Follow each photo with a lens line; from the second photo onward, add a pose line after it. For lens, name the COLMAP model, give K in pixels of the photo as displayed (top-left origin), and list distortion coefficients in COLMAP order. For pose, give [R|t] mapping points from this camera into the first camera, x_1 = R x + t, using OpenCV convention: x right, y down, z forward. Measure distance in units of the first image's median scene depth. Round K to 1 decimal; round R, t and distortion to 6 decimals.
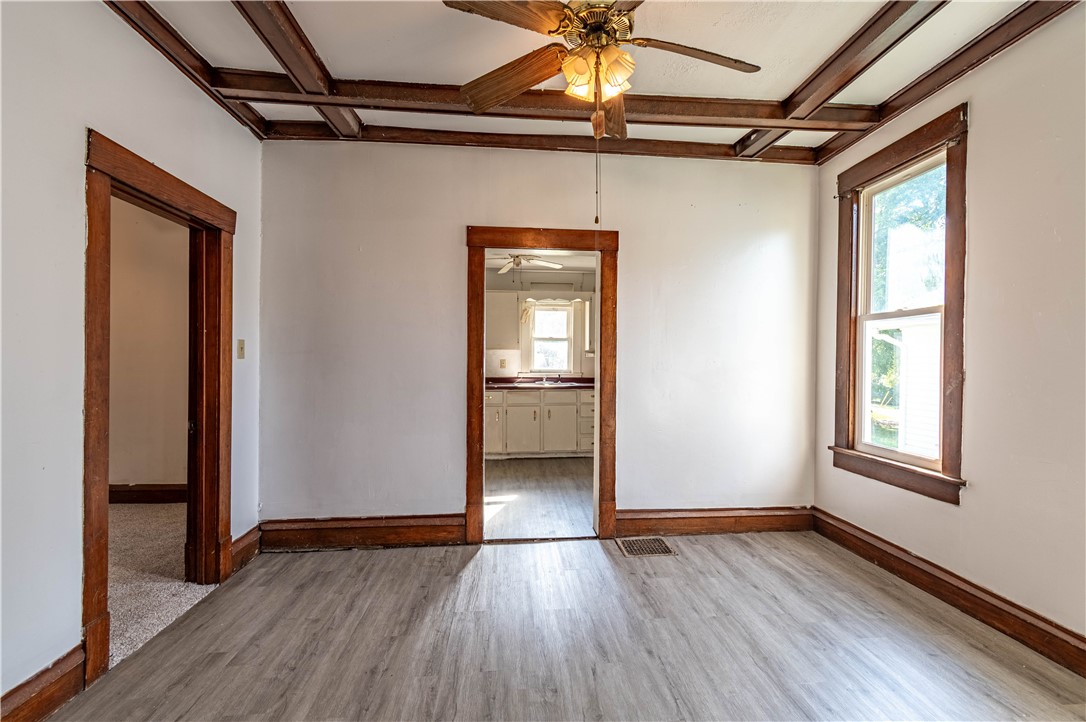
lens RADIAL K [[491.2, 0, 549.2], [0, 491.2, 359.7], [0, 0, 1]] dist [0.004601, 0.000570]
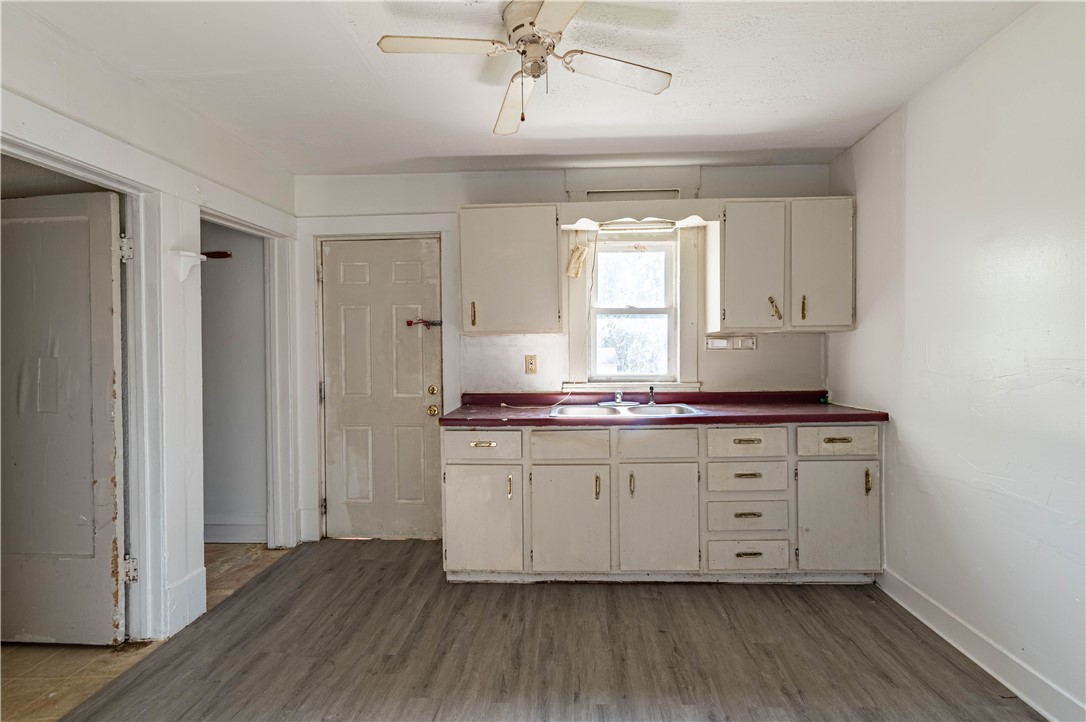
lens RADIAL K [[491.2, 0, 549.2], [0, 491.2, 359.7], [0, 0, 1]] dist [0.004601, 0.000570]
pose [[0.989217, -0.012123, -0.145953, -0.007087], [0.014251, 0.999807, 0.013543, -0.002467], [0.145761, -0.015477, 0.989199, 0.562506]]
